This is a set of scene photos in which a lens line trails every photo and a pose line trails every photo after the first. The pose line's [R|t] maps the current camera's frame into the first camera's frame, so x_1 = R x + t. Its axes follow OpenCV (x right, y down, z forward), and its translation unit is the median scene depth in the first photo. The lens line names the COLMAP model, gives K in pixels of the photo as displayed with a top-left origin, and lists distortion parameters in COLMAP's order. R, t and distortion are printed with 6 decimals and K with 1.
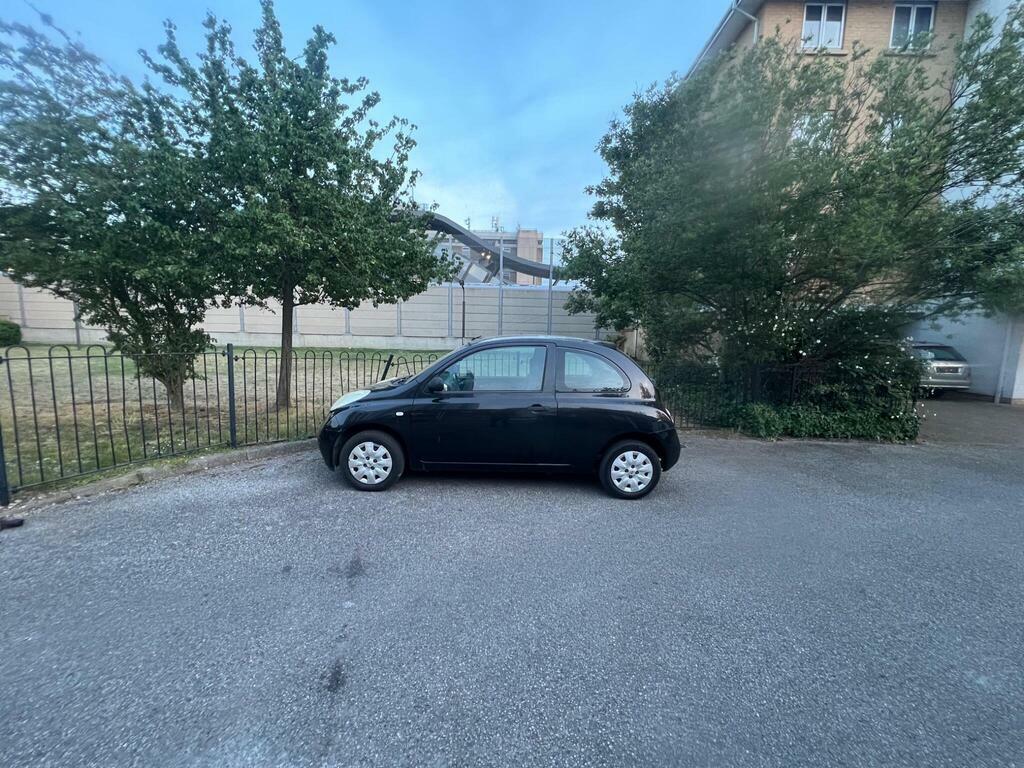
lens RADIAL K [[408.4, 0, 511.3], [0, 408.4, 379.7], [0, 0, 1]] dist [-0.004252, -0.000108]
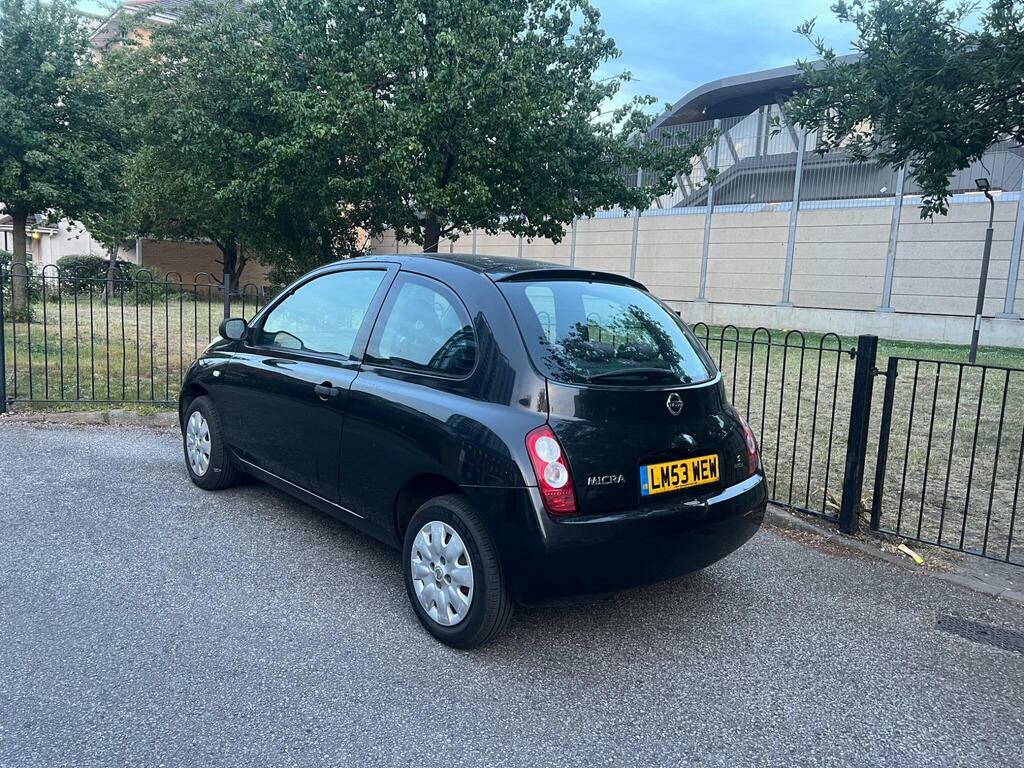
lens RADIAL K [[769.0, 0, 514.4], [0, 769.0, 385.6], [0, 0, 1]] dist [0.046639, -0.056607]
pose [[0.645229, 0.104089, -0.756865, 0.644073], [-0.119895, 0.992196, 0.034242, 0.003125], [0.754523, 0.068650, 0.652673, 0.382638]]
